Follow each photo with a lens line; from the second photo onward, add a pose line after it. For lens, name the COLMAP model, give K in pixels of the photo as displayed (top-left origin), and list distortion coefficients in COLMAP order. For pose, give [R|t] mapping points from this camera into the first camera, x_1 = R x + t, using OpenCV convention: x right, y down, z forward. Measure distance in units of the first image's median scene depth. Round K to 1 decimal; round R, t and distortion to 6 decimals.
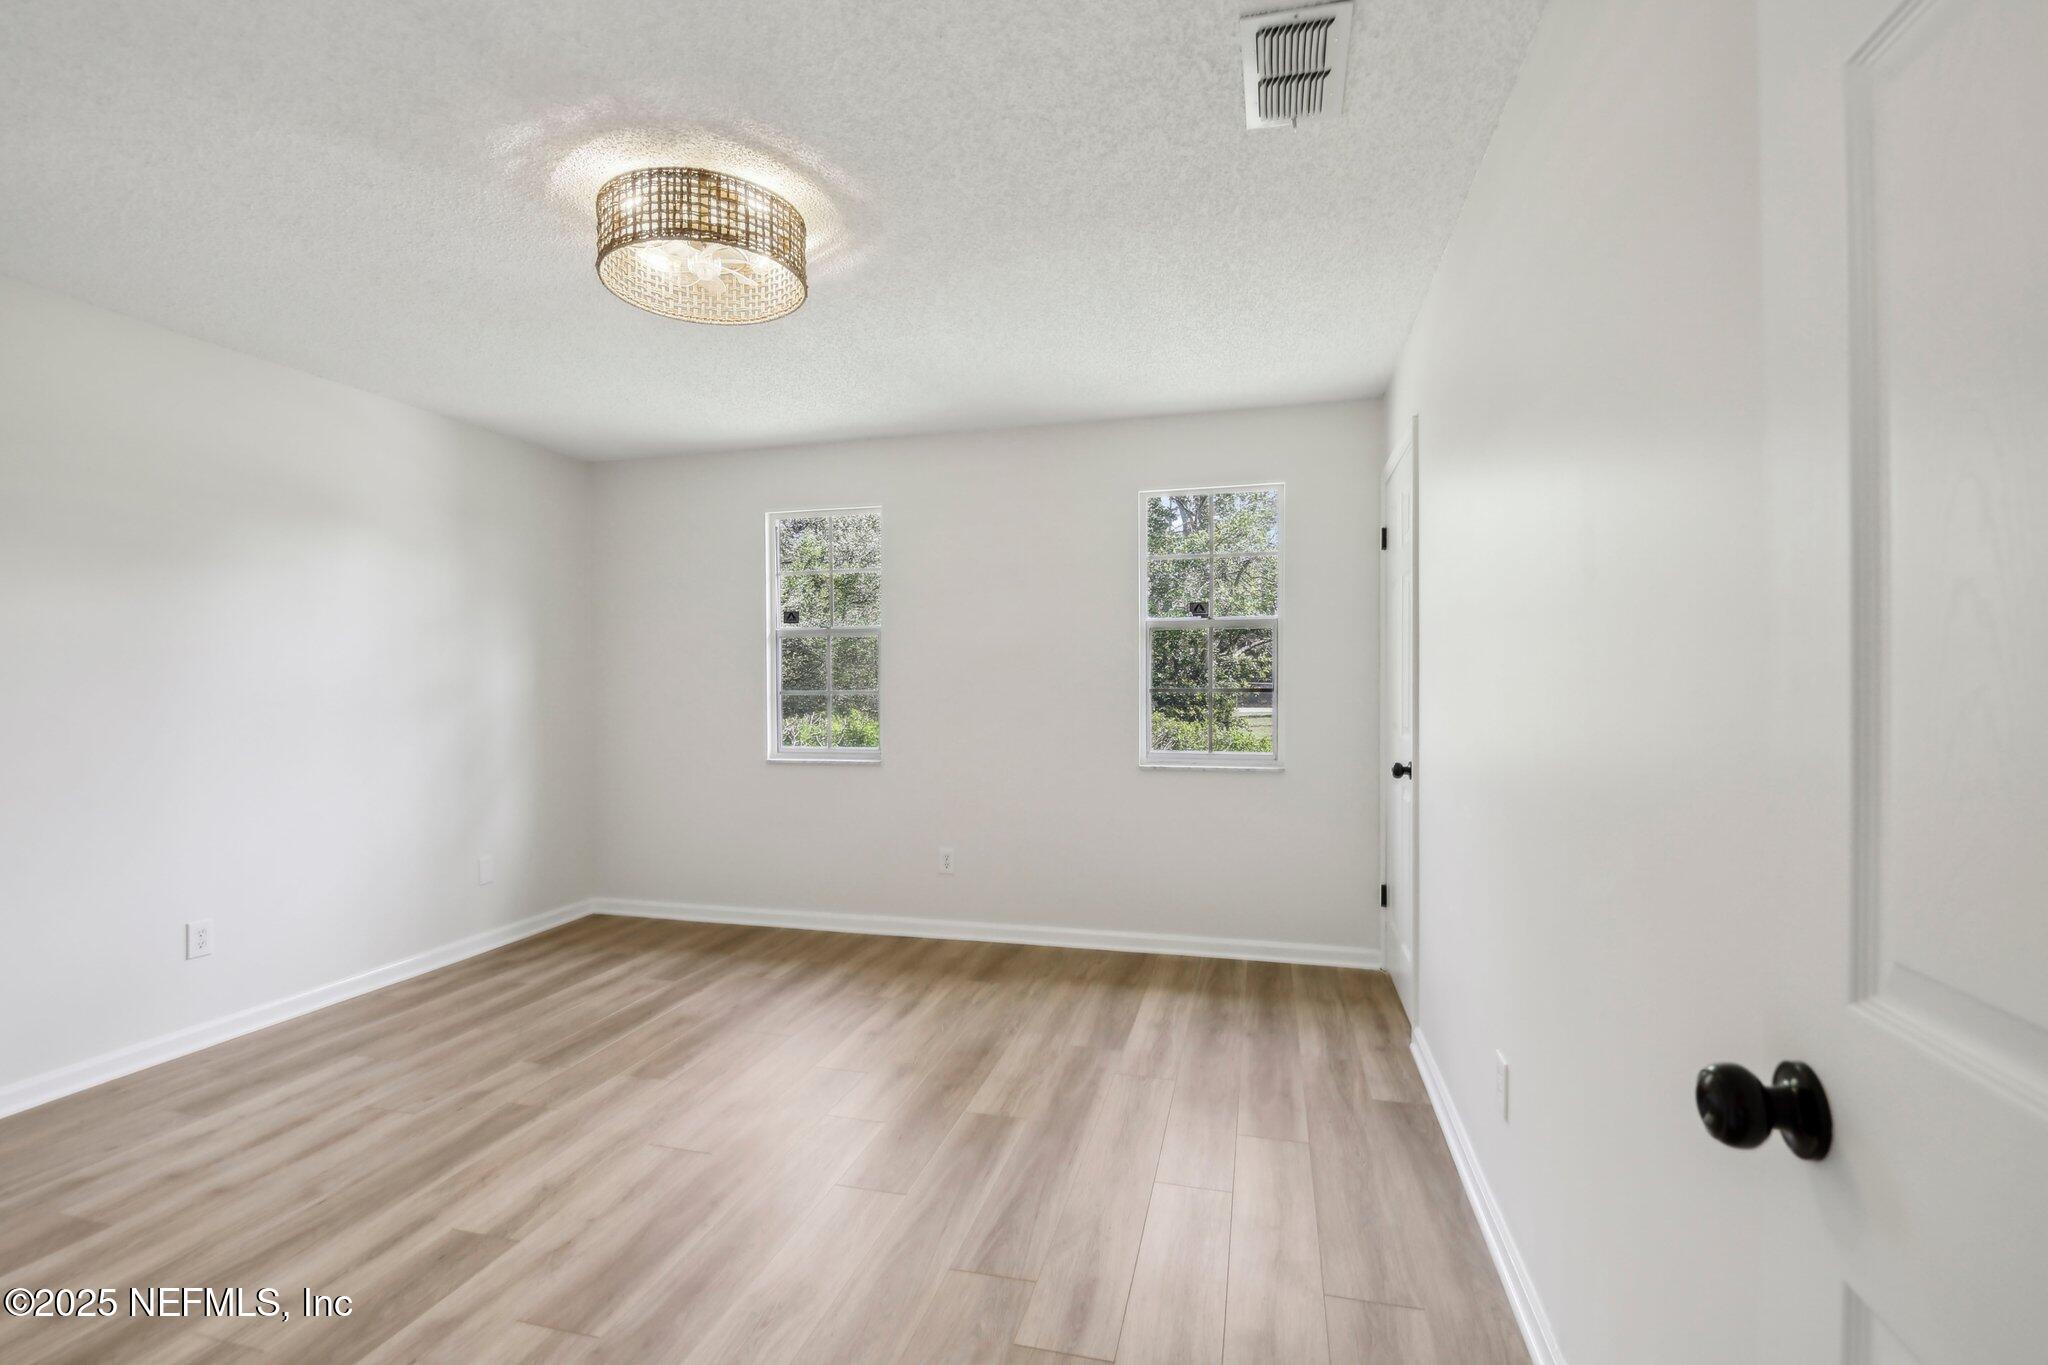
lens RADIAL K [[925.3, 0, 1023.0], [0, 925.3, 687.4], [0, 0, 1]] dist [-0.013262, -0.003727]
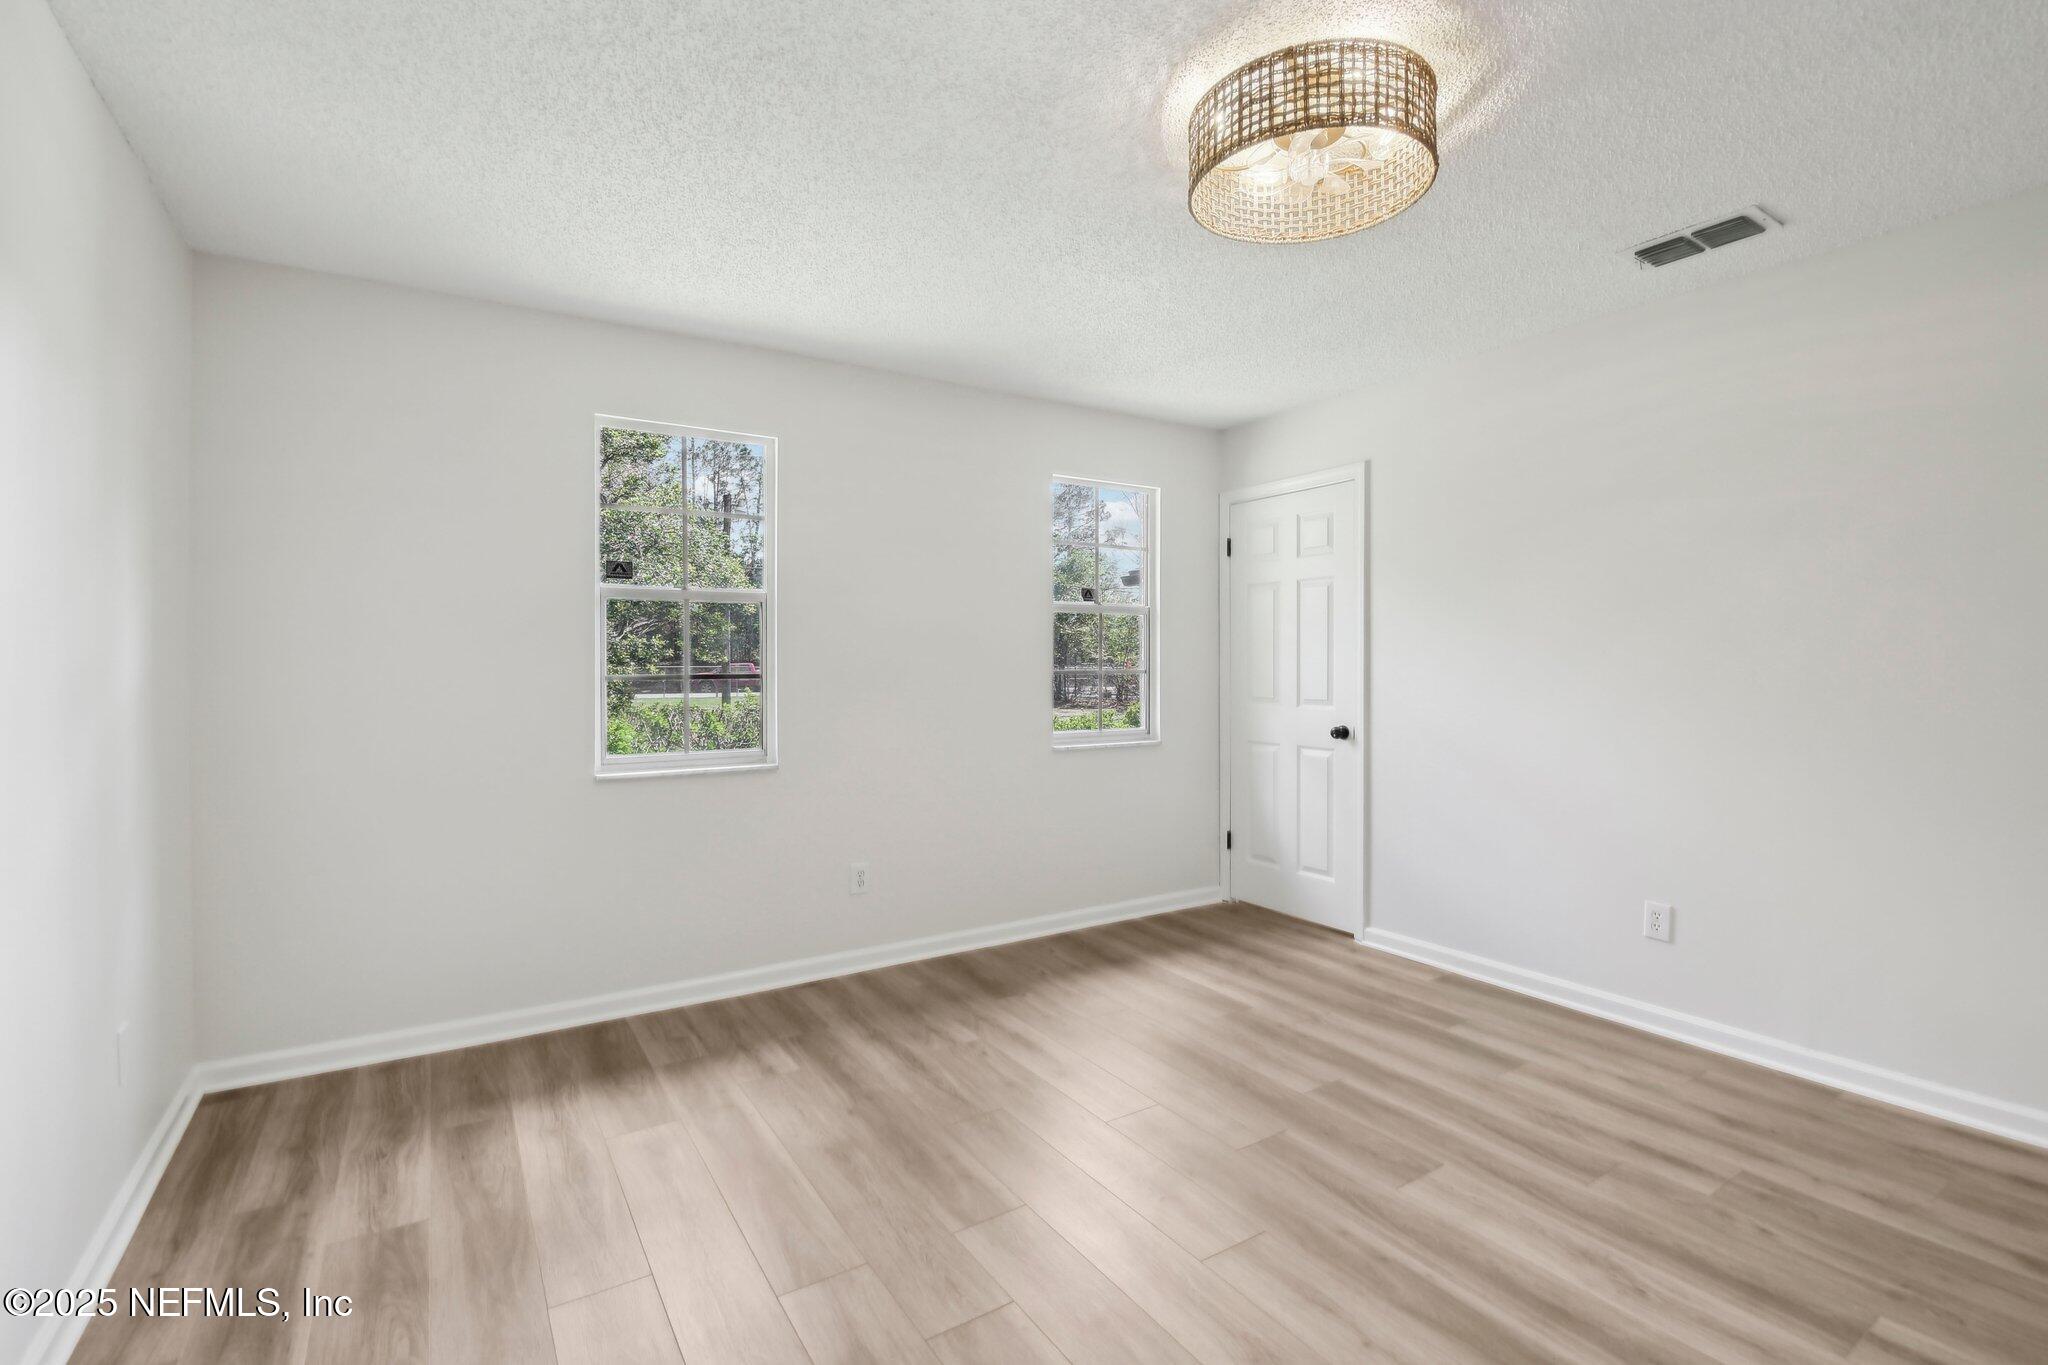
lens RADIAL K [[925.3, 0, 1029.4], [0, 925.3, 671.9], [0, 0, 1]] dist [-0.013262, -0.003727]
pose [[0.680309, -0.005801, 0.732902, -0.888977], [0.006253, 0.999978, 0.002110, 0.001284], [-0.732898, 0.003148, 0.680331, 0.485080]]
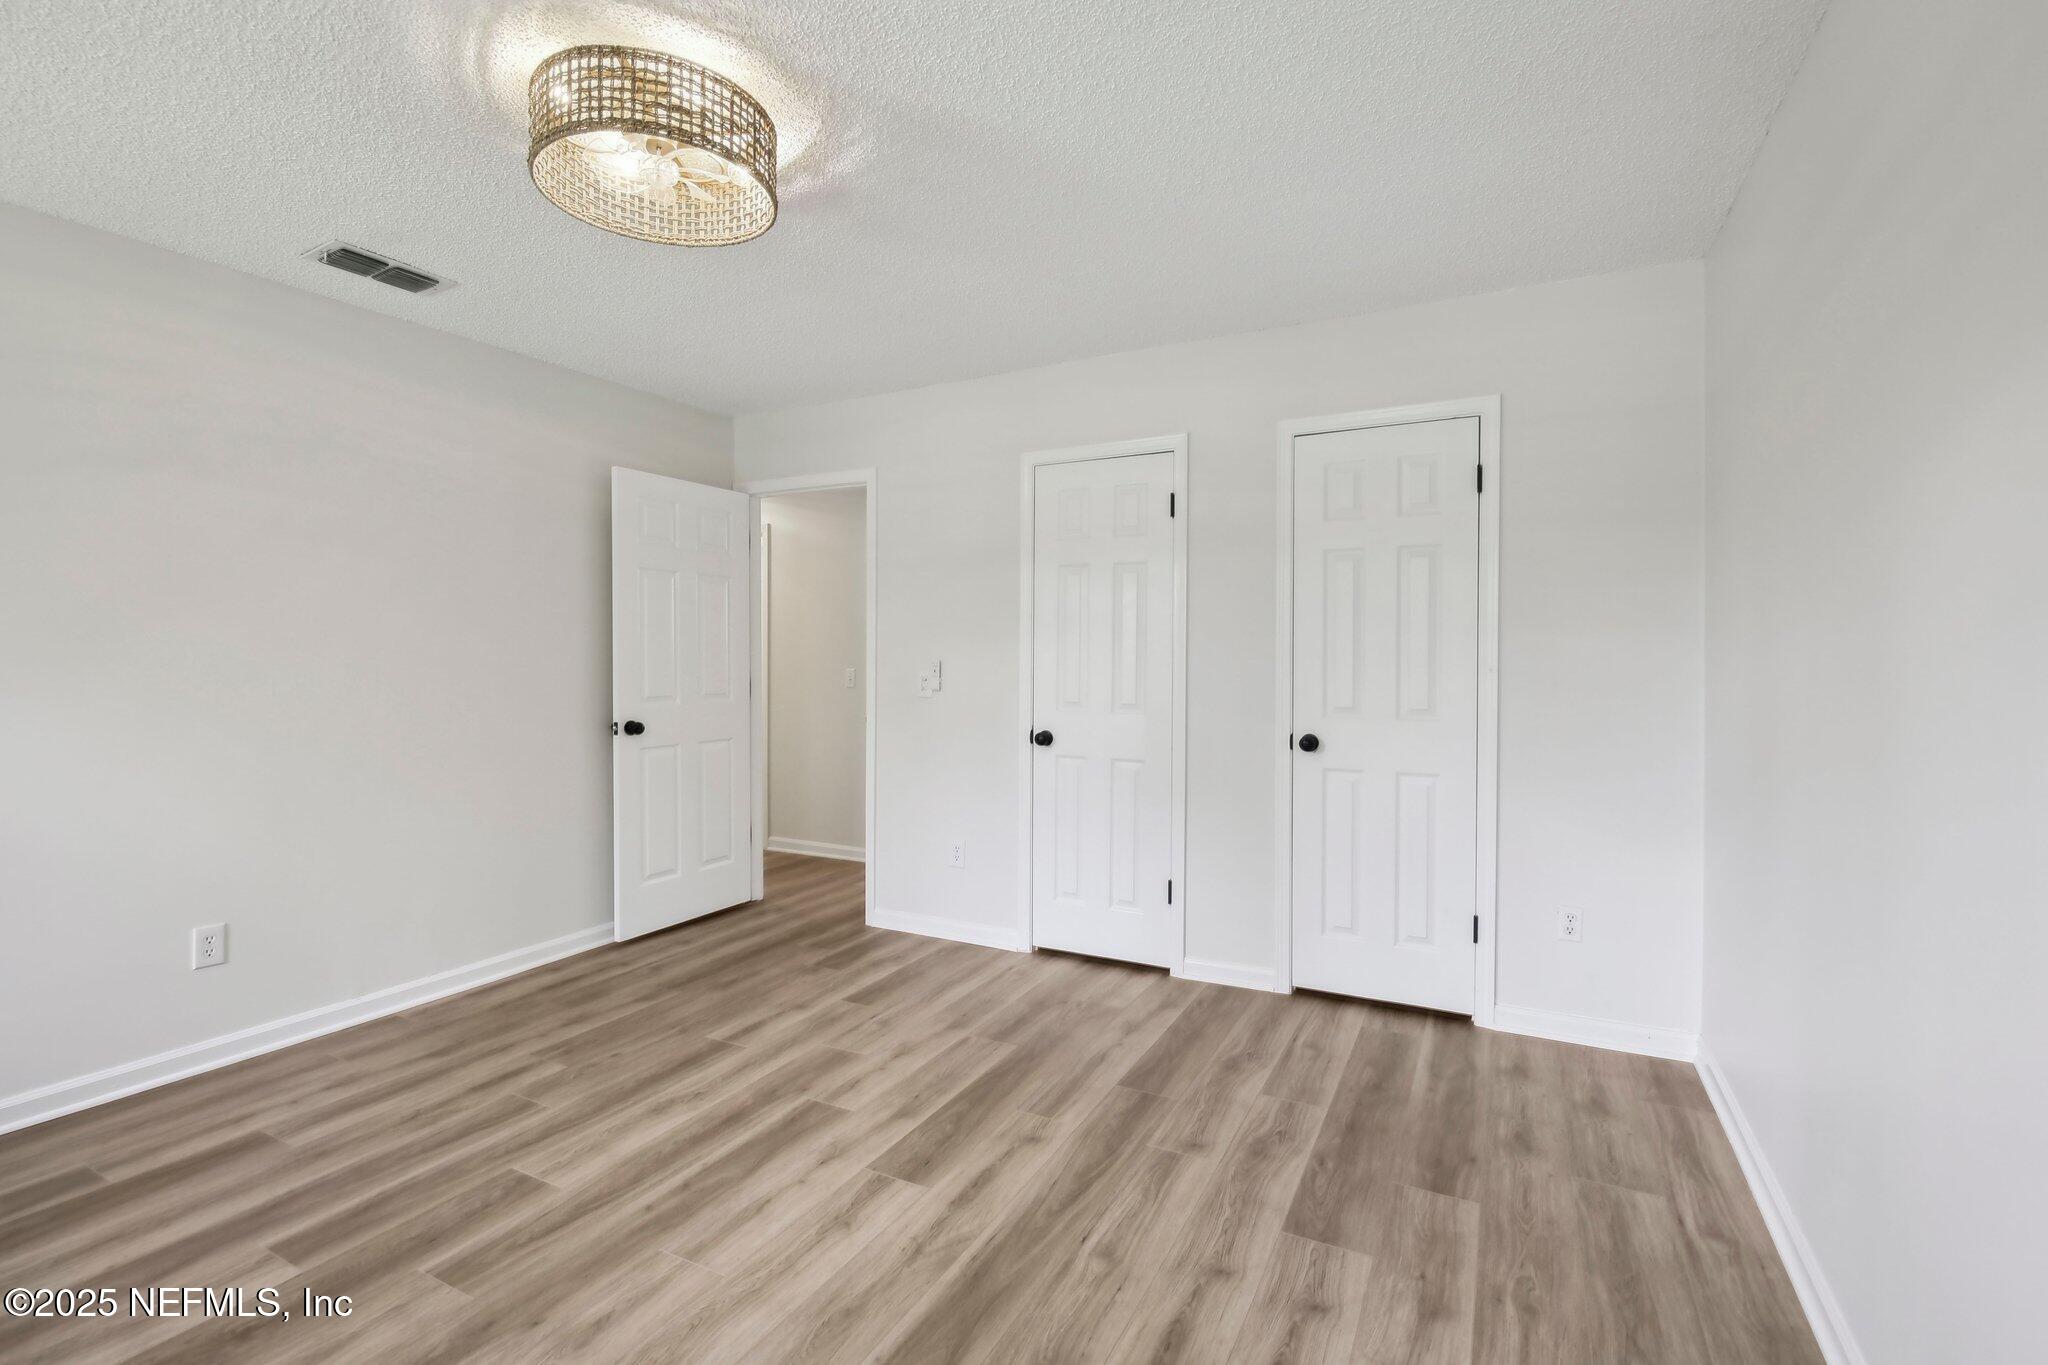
lens RADIAL K [[925.3, 0, 1026.7], [0, 925.3, 689.2], [0, 0, 1]] dist [-0.013262, -0.003727]
pose [[-0.973023, -0.000994, 0.230704, -0.681607], [0.008311, 0.999191, 0.039359, -0.004194], [-0.230556, 0.040214, -0.972228, 1.375007]]
